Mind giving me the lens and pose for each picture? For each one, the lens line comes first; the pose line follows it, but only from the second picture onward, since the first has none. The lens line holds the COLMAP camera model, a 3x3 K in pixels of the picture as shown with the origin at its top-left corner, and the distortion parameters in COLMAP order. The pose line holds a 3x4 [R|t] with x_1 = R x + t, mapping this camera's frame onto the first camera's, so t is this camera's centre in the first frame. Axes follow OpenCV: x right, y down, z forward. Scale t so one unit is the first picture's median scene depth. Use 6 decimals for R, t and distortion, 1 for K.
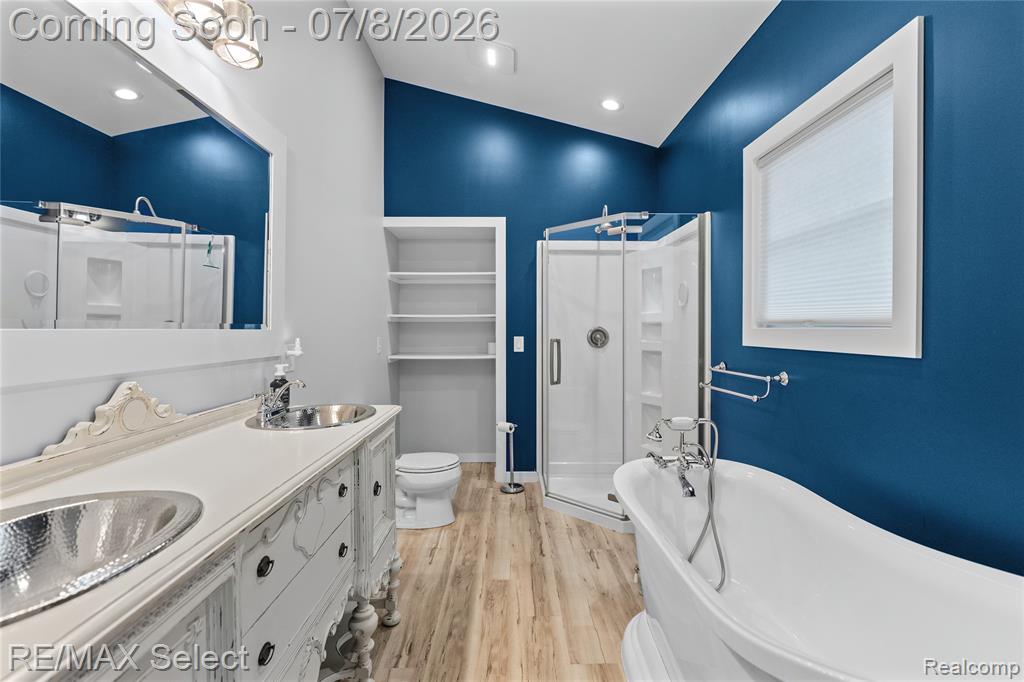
lens RADIAL K [[471.4, 0, 512.0], [0, 471.4, 341.0], [0, 0, 1]] dist [-0.012551, 0.006003]
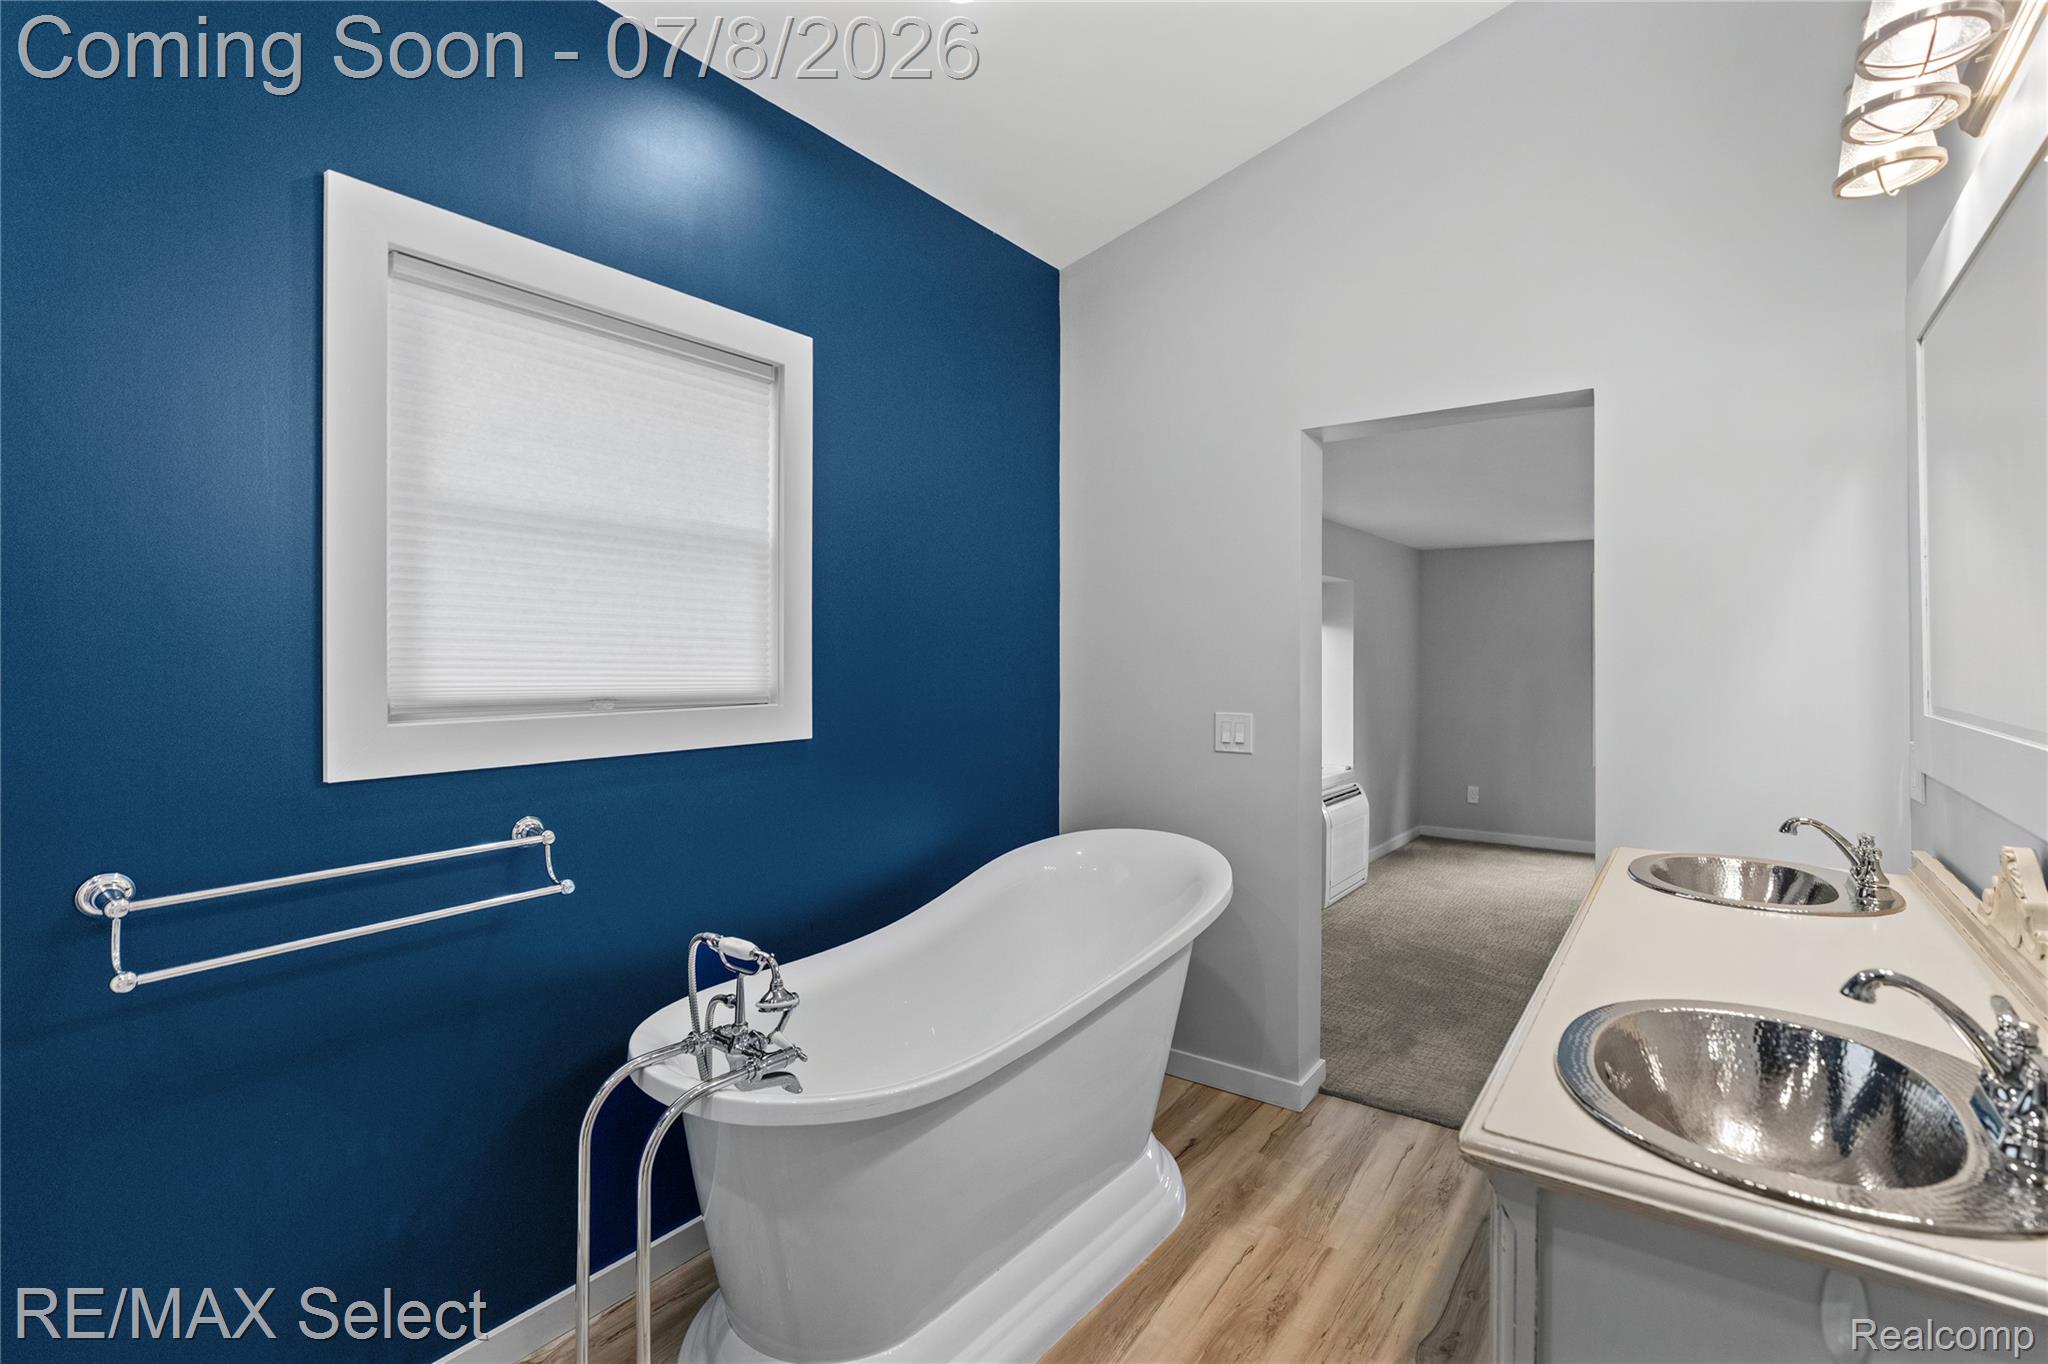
lens RADIAL K [[942.7, 0, 1024.0], [0, 942.7, 682.0], [0, 0, 1]] dist [-0.012551, 0.006003]
pose [[-0.800933, 0.001892, 0.598750, -0.361058], [0.031673, 0.998729, 0.039213, -0.095287], [-0.597915, 0.050371, -0.799975, 1.675932]]
